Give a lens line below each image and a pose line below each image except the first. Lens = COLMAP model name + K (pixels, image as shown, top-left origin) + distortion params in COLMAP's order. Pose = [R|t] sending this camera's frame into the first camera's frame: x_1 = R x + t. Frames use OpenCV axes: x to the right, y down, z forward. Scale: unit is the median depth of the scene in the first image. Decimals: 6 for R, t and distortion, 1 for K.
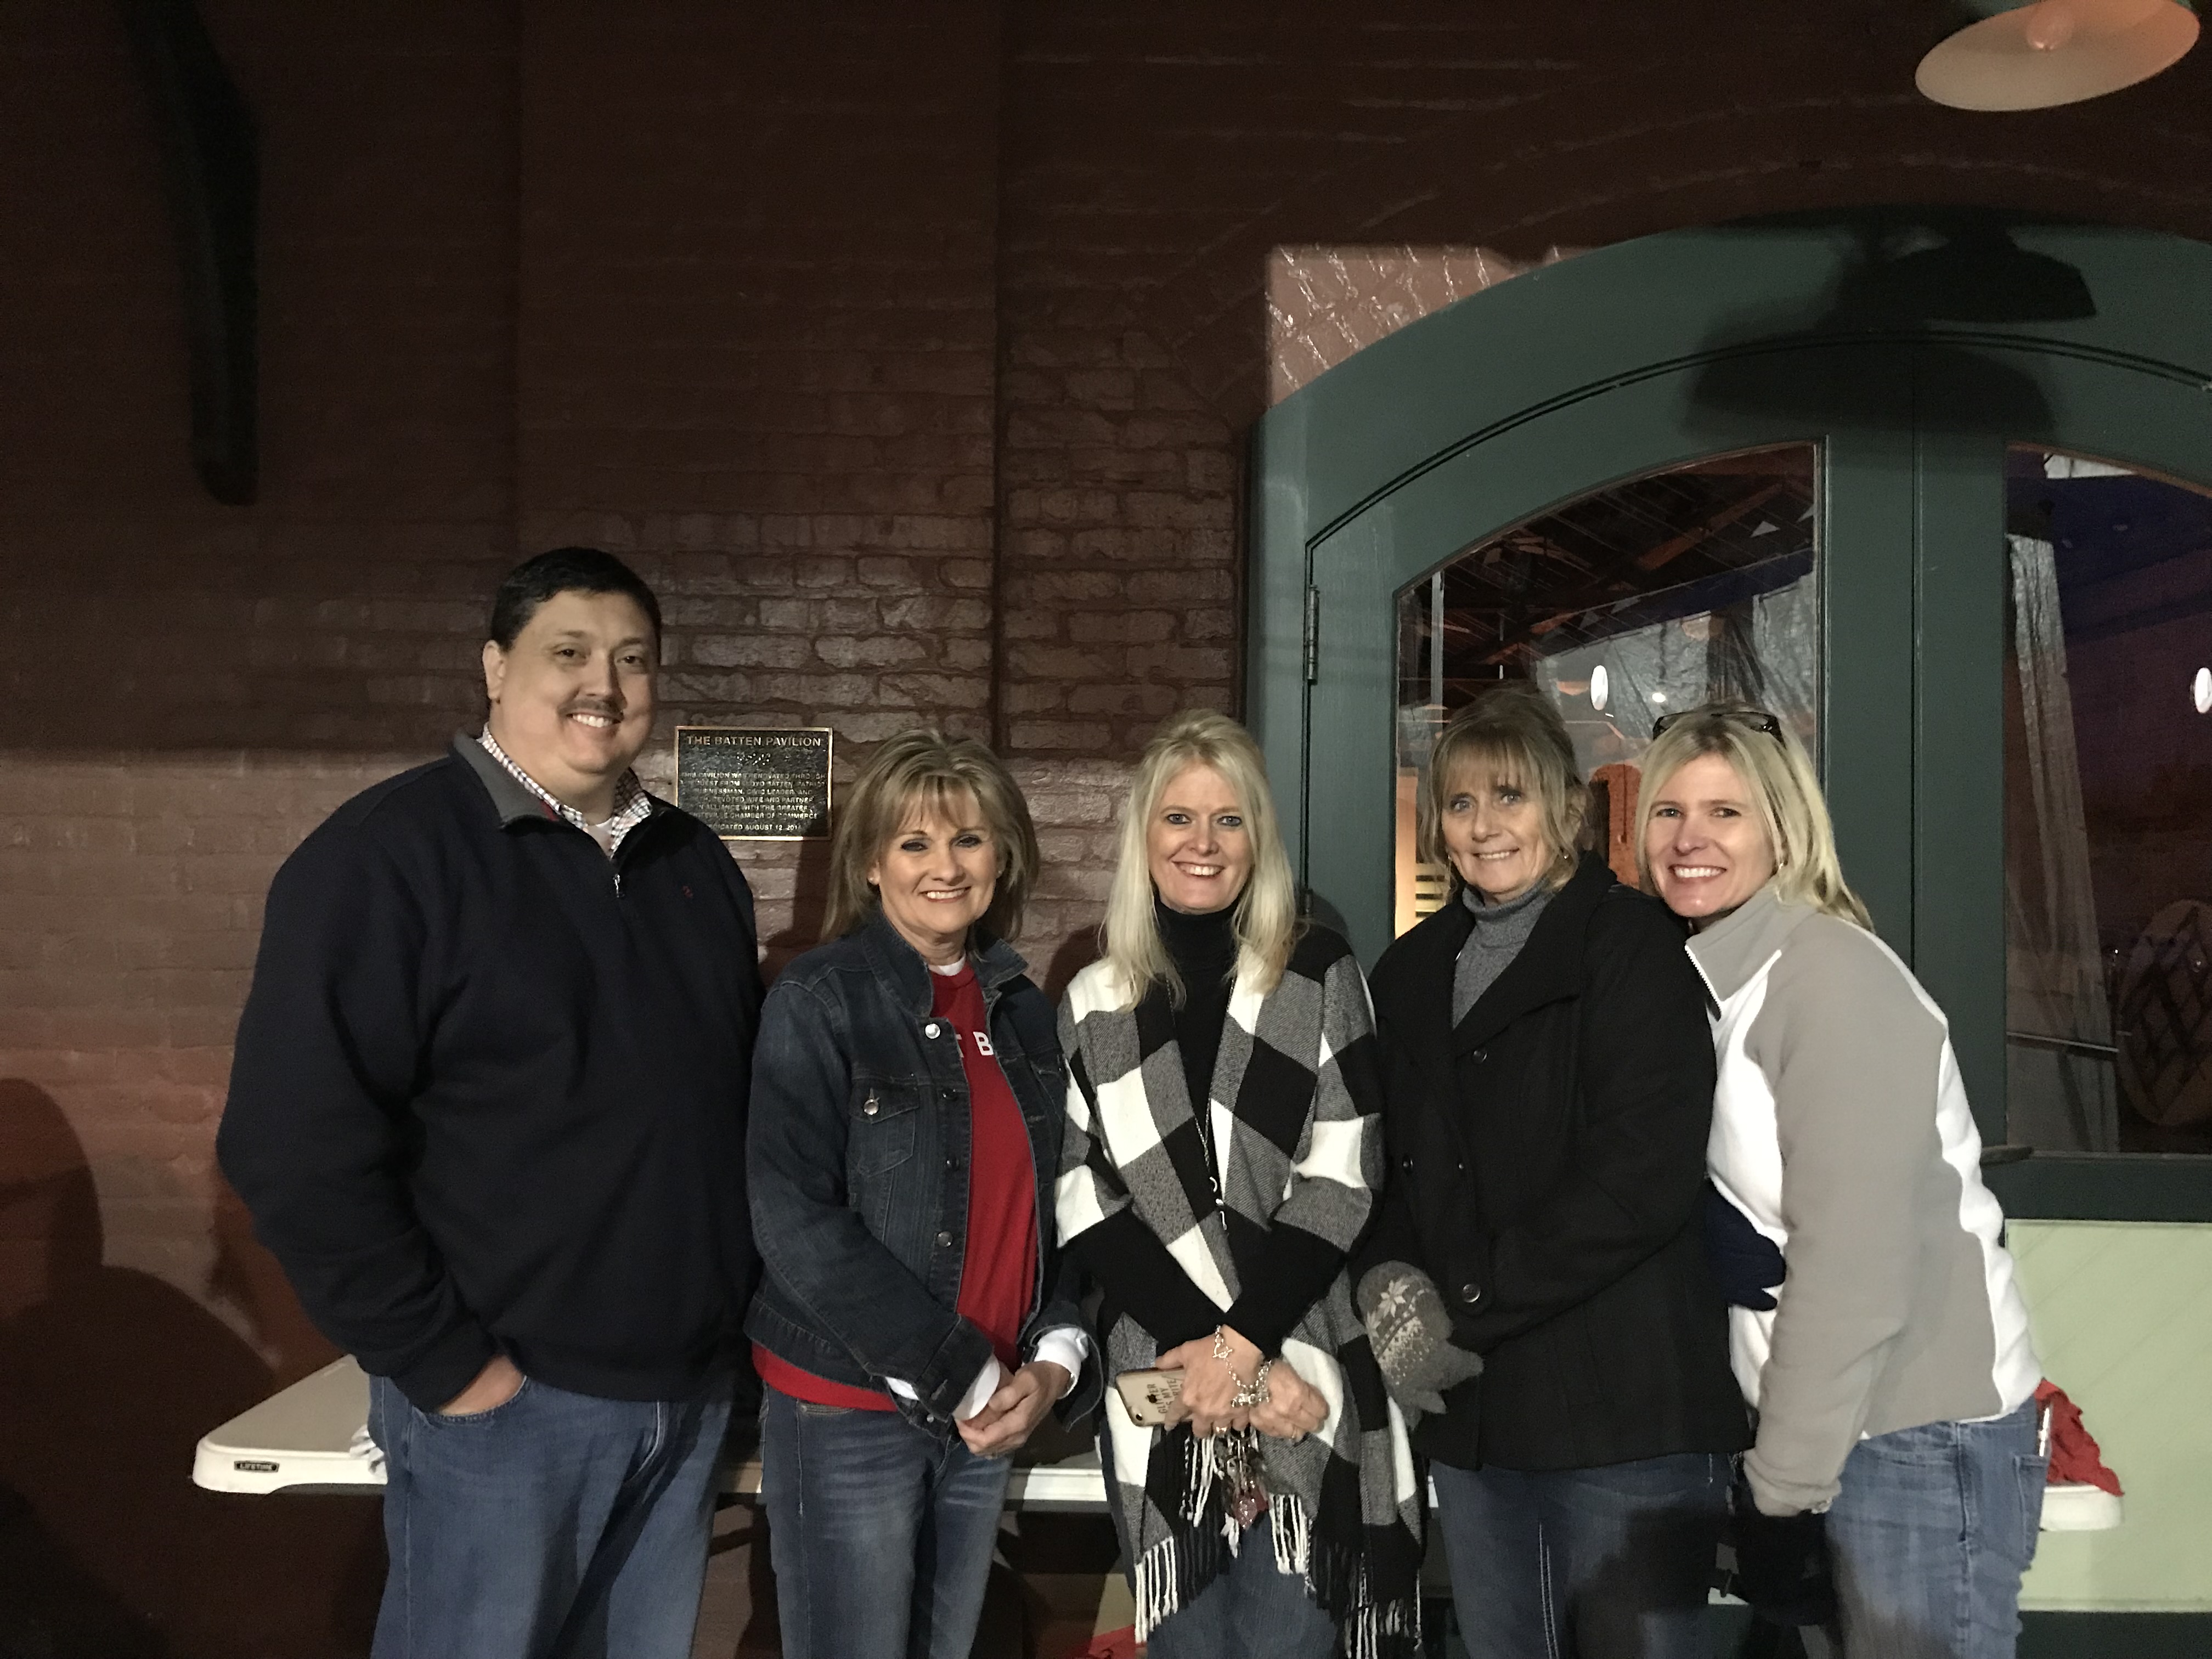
lens RADIAL K [[1817.8, 0, 1112.1], [0, 1817.8, 831.0], [0, 0, 1]] dist [0.022821, -0.024126]
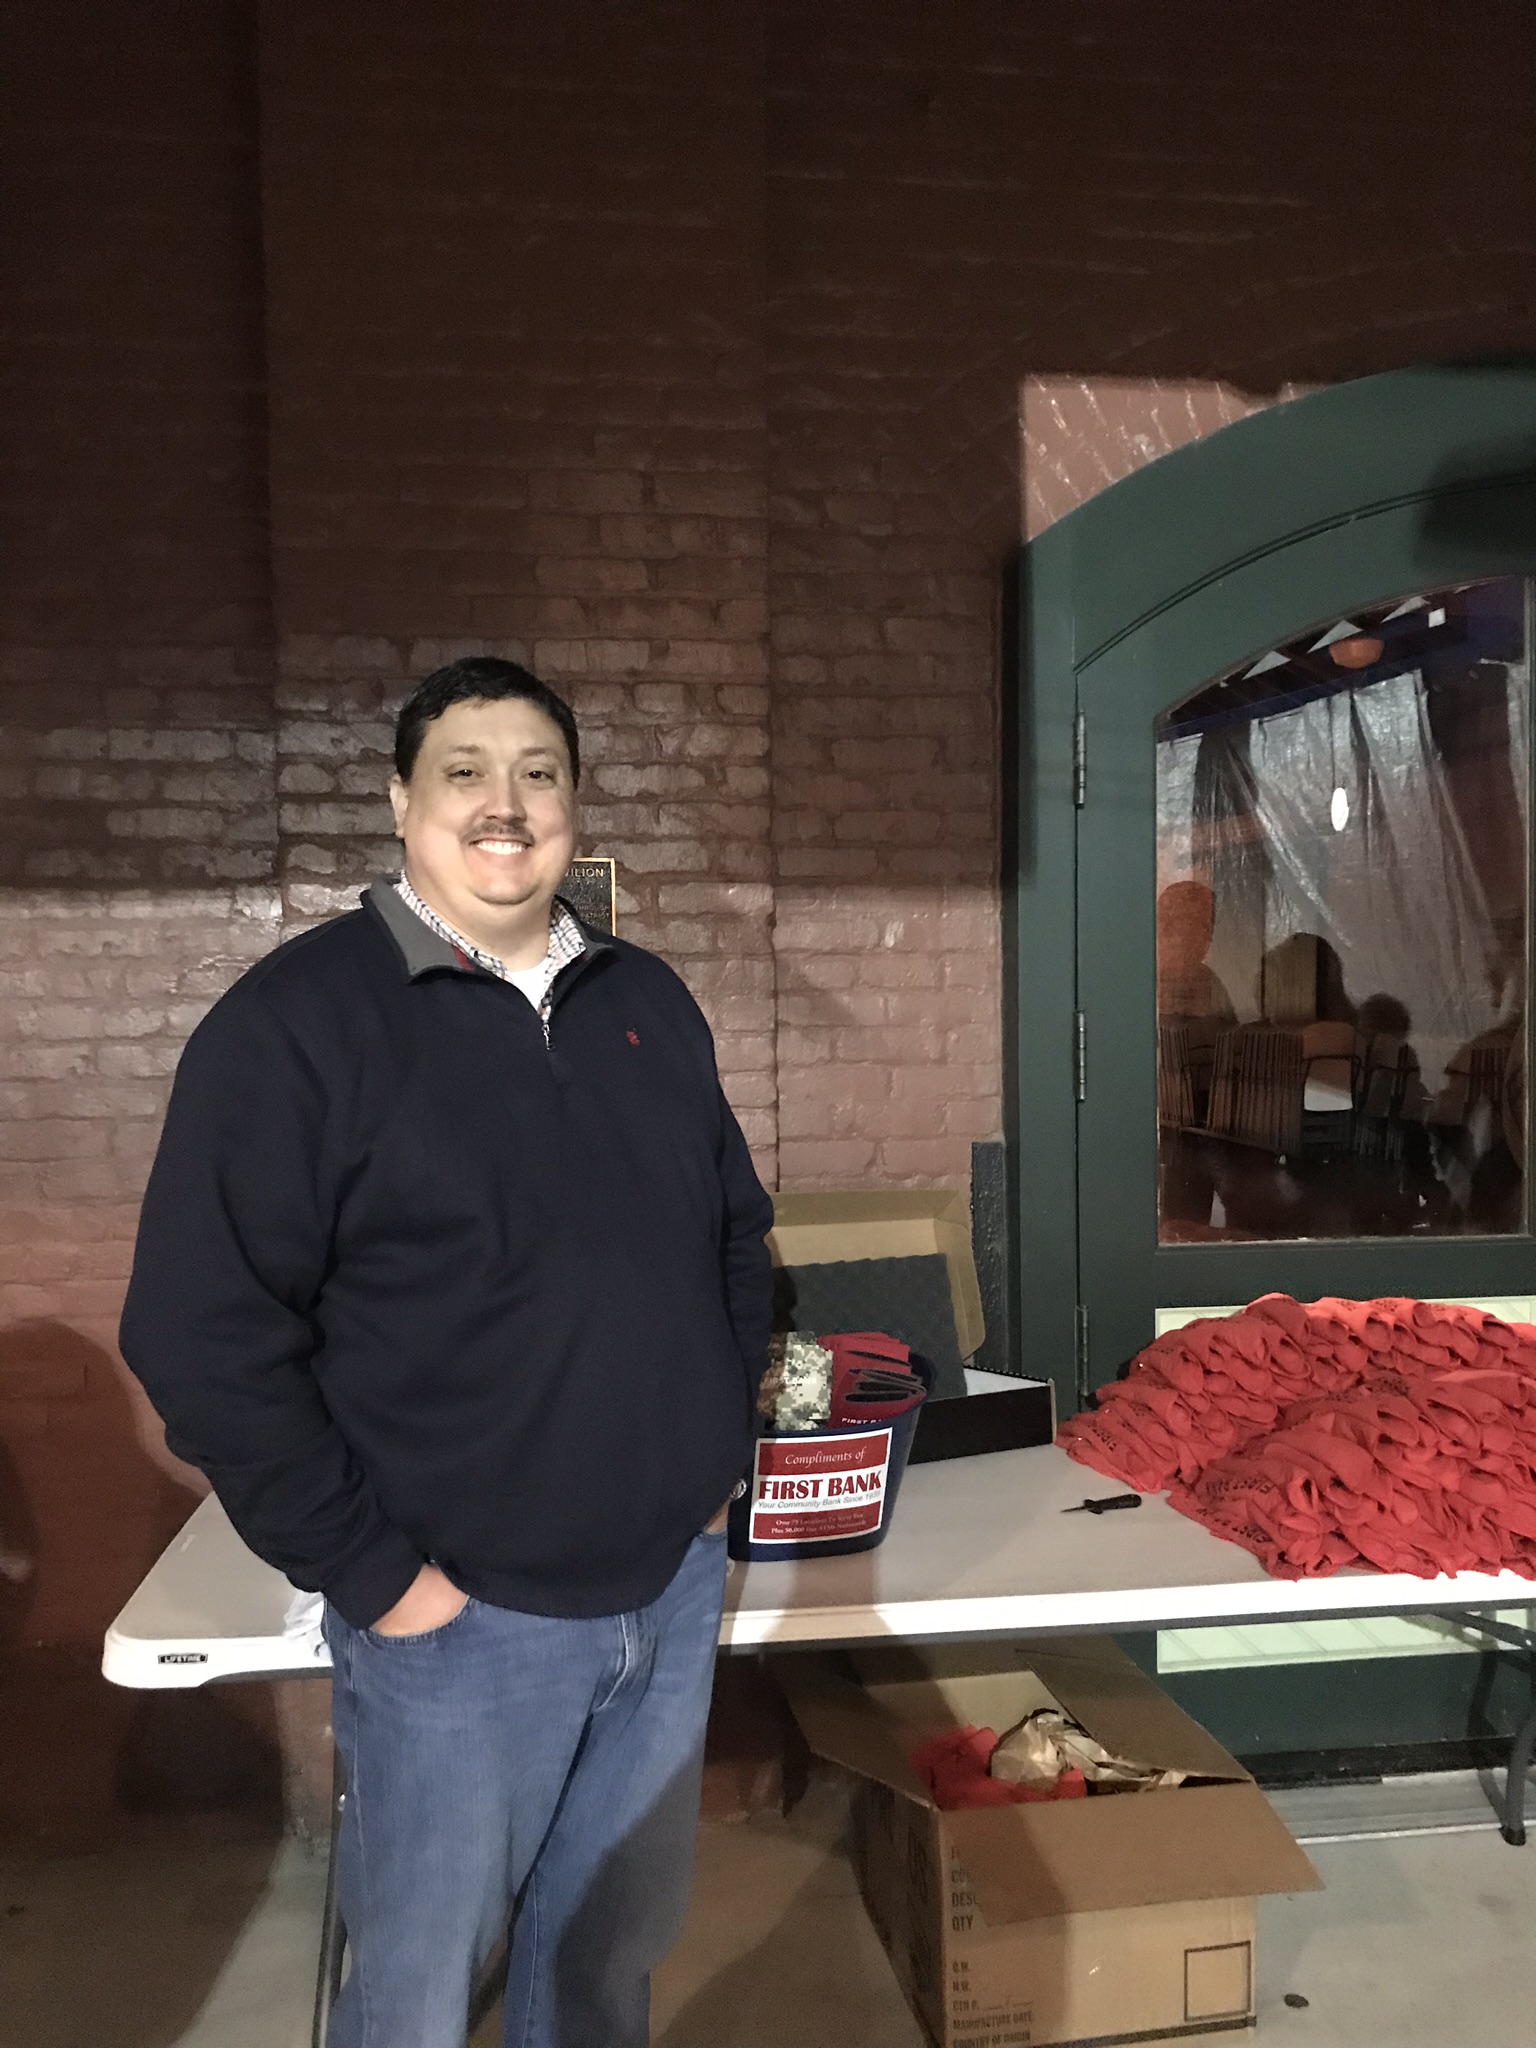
lens RADIAL K [[1683.0, 0, 764.5], [0, 1683.0, 1022.9], [0, 0, 1]] dist [0.022821, -0.024126]
pose [[0.988407, -0.028243, 0.149179, -0.209121], [0.020350, 0.998324, 0.054175, -0.014881], [-0.150459, -0.050511, 0.987325, 0.078854]]
